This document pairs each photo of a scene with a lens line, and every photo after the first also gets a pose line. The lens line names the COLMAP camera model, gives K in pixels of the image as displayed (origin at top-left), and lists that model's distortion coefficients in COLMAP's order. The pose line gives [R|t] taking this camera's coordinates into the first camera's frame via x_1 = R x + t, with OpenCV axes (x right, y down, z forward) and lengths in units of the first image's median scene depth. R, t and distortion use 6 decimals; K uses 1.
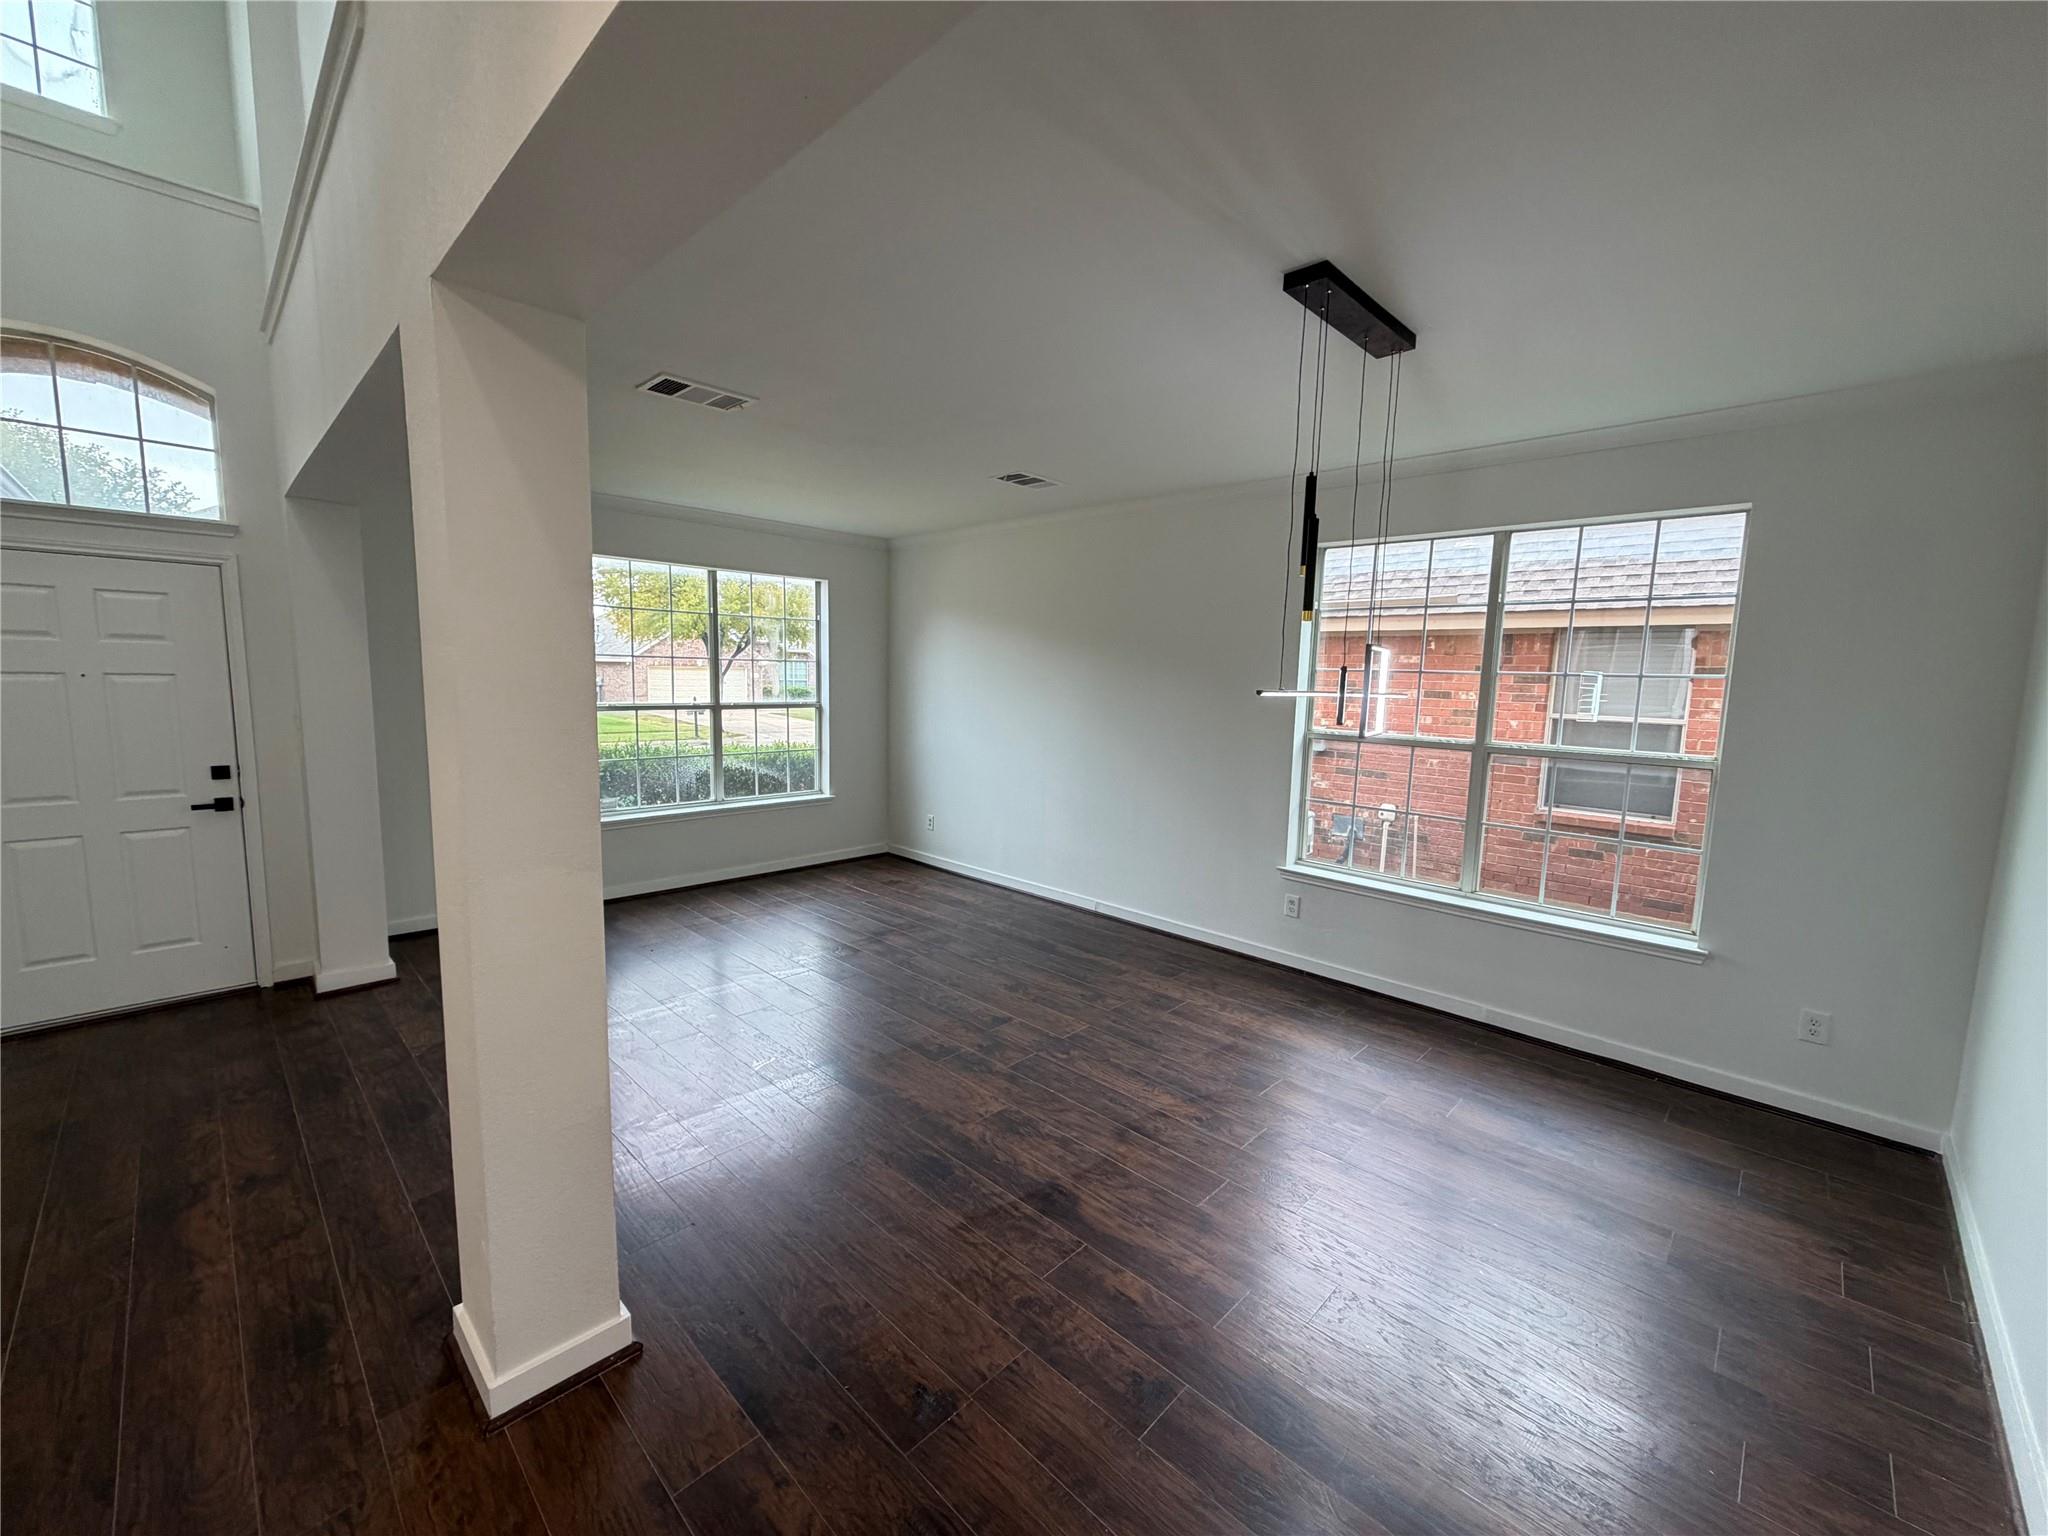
lens RADIAL K [[819.3, 0, 1024.3], [0, 819.3, 772.5], [0, 0, 1]] dist [-0.001673, 0.000985]
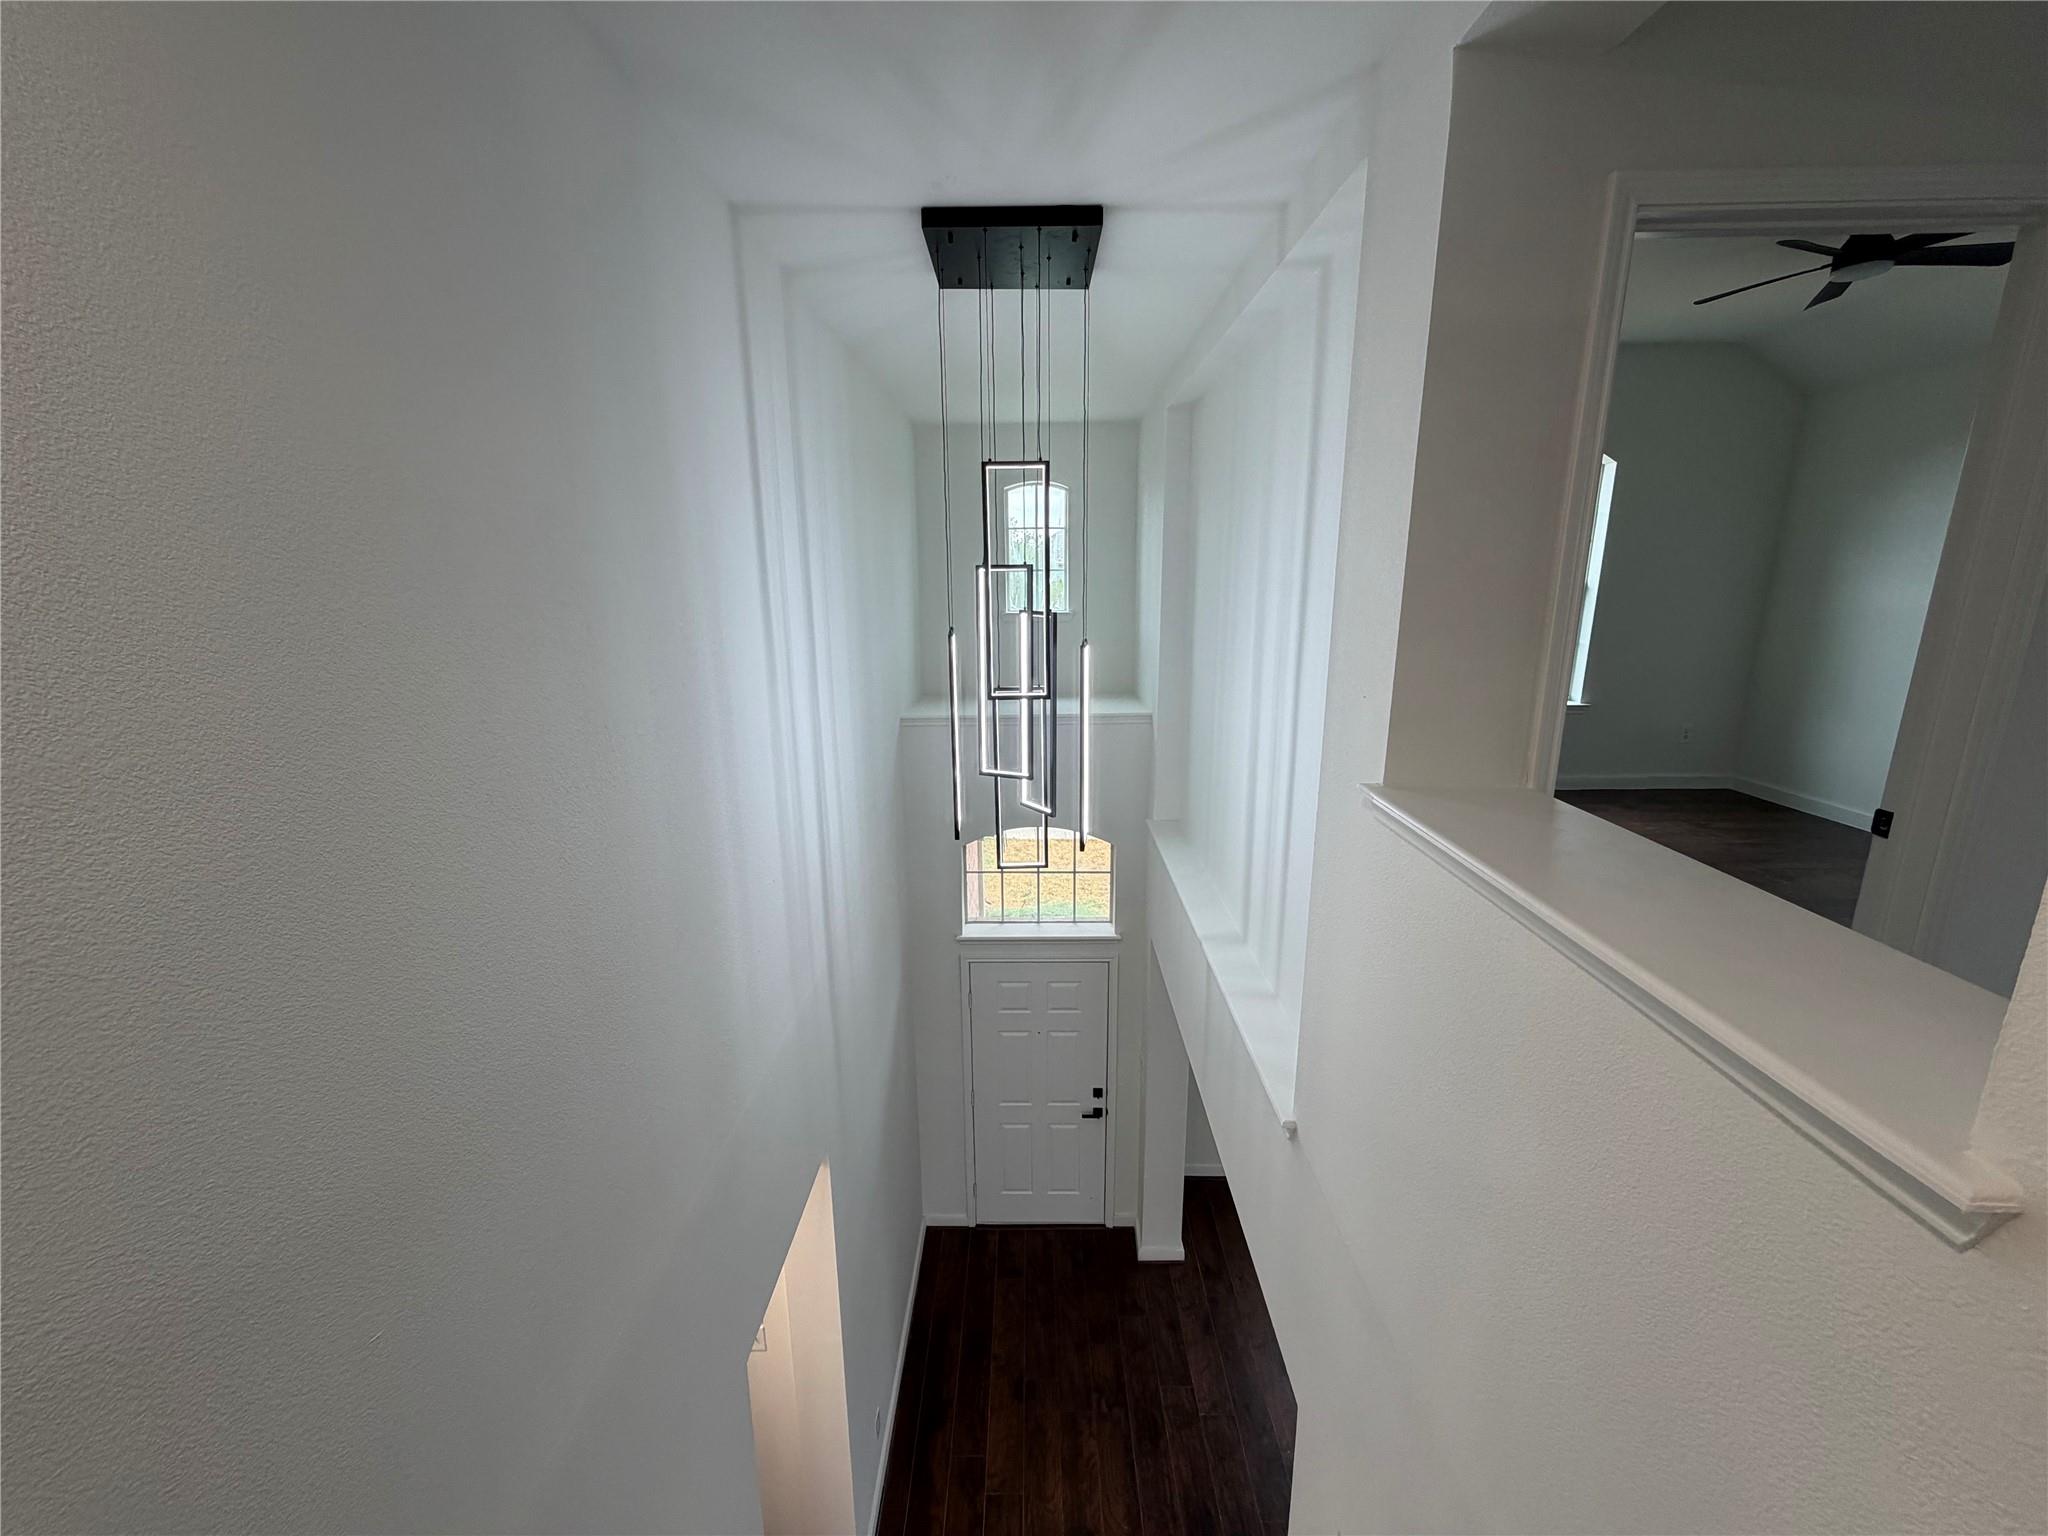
lens RADIAL K [[819.3, 0, 1014.4], [0, 819.3, 767.4], [0, 0, 1]] dist [-0.001673, 0.000985]
pose [[0.683295, 0.139135, -0.716763, -0.097753], [-0.056734, 0.988825, 0.137862, -0.558190], [0.727934, -0.053536, 0.683554, -0.042419]]
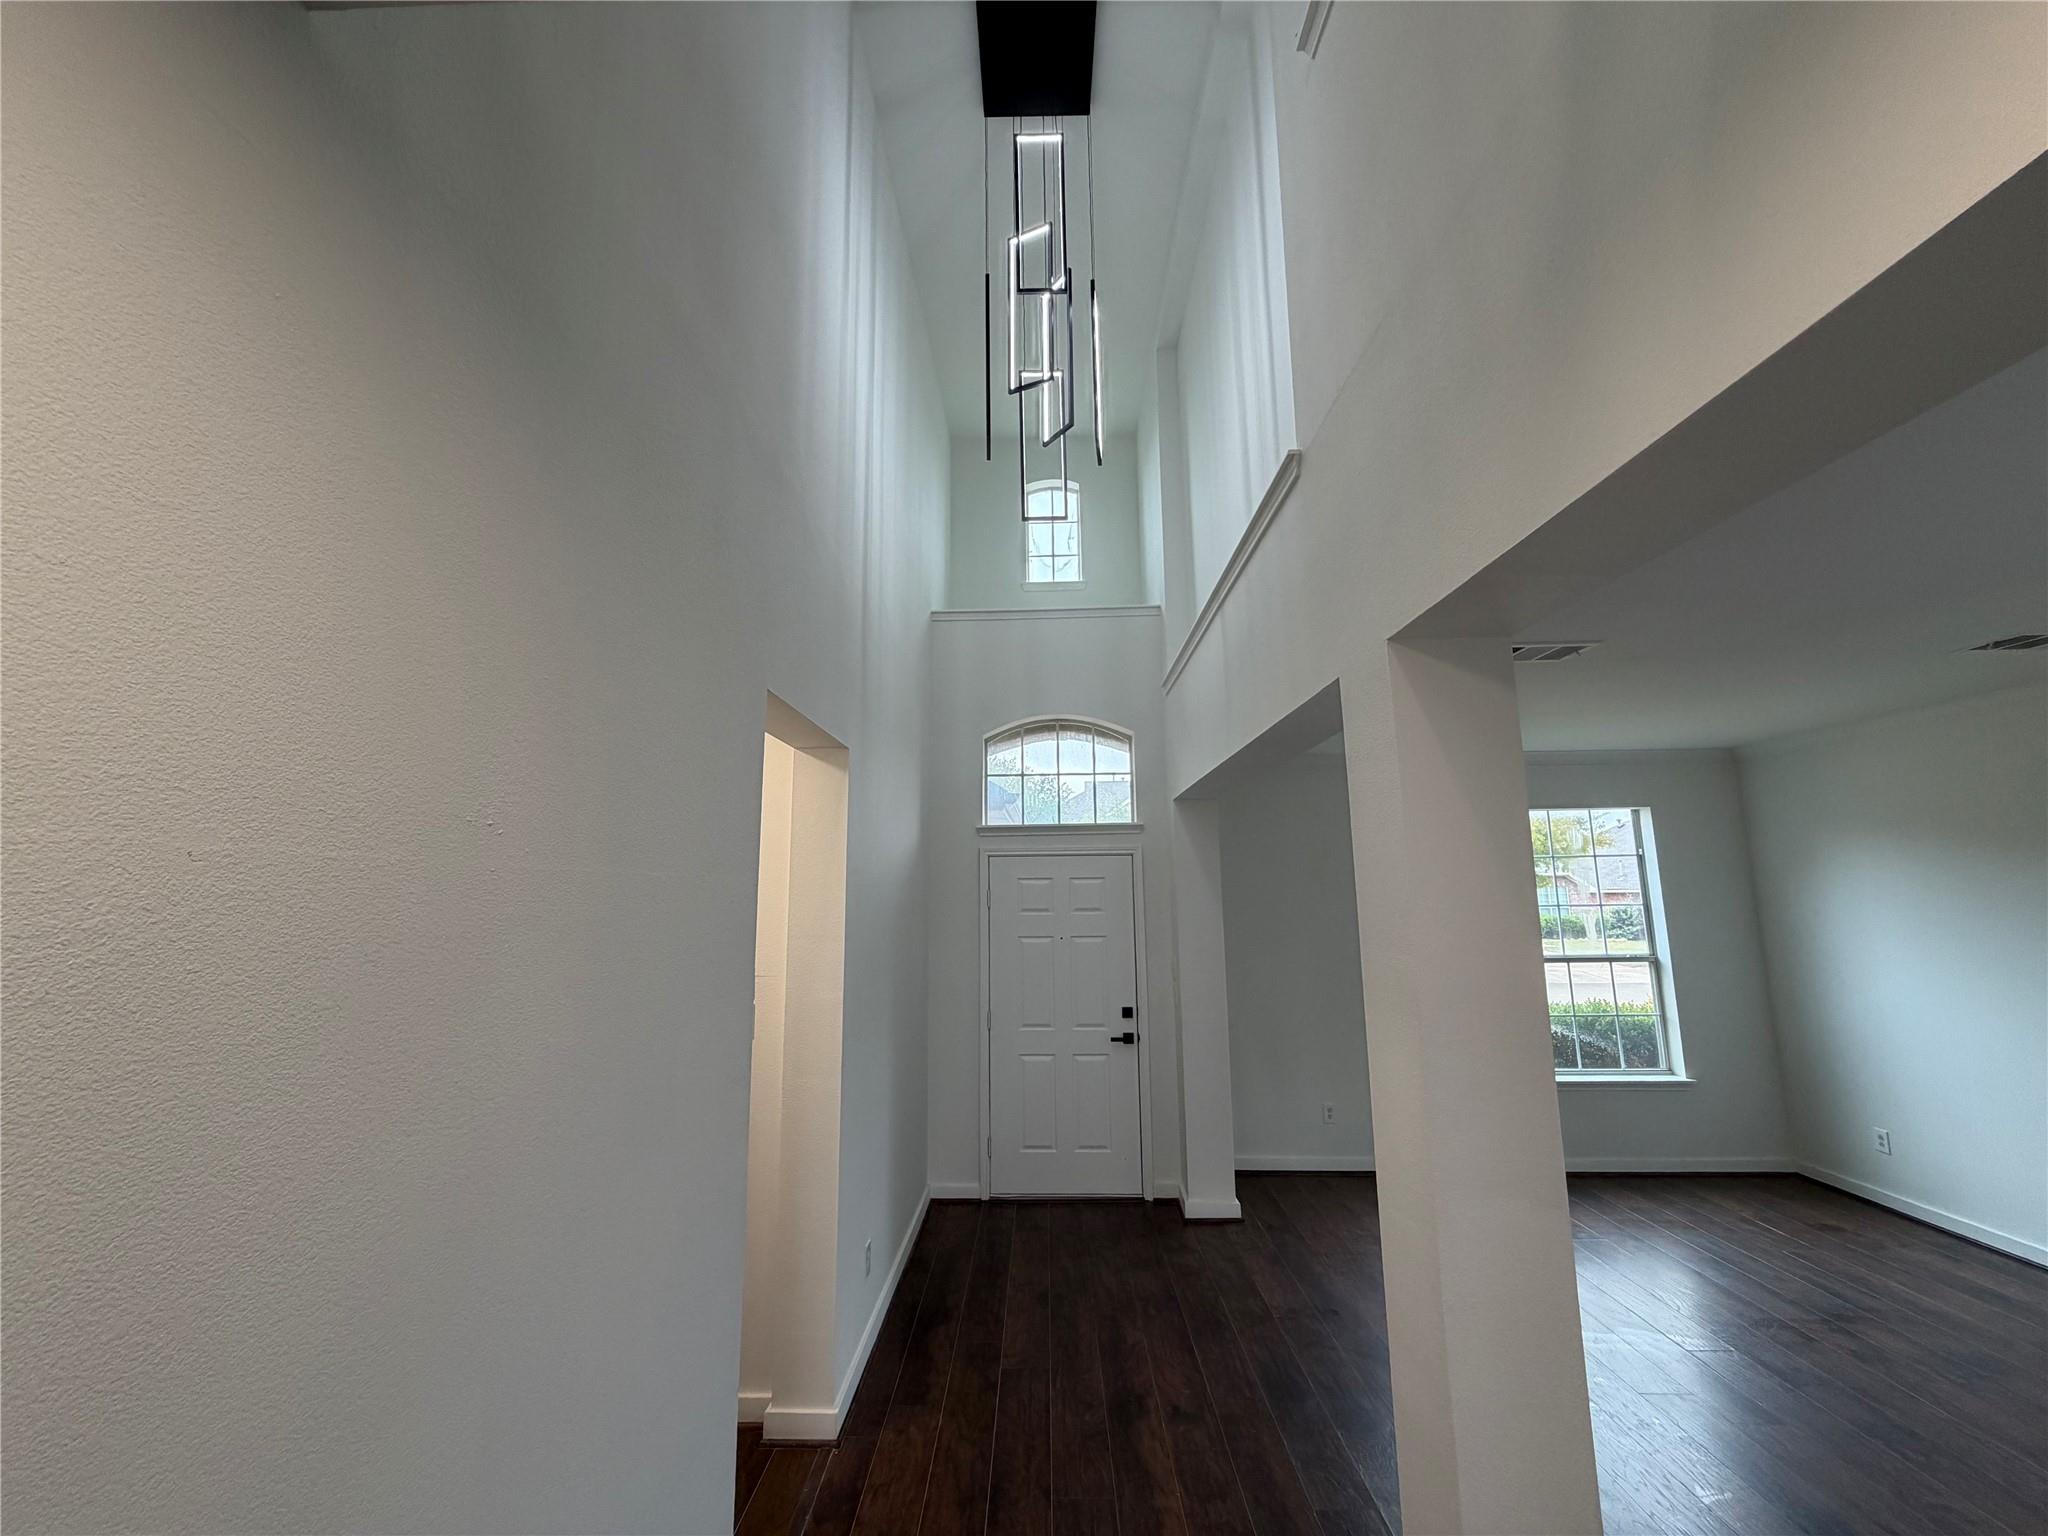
lens RADIAL K [[819.3, 0, 1009.5], [0, 819.3, 768.2], [0, 0, 1]] dist [-0.001673, 0.000985]
pose [[0.665333, -0.145316, -0.732268, -0.072682], [-0.063450, 0.966316, -0.249412, -0.028551], [0.743846, 0.212405, 0.633702, -0.033457]]
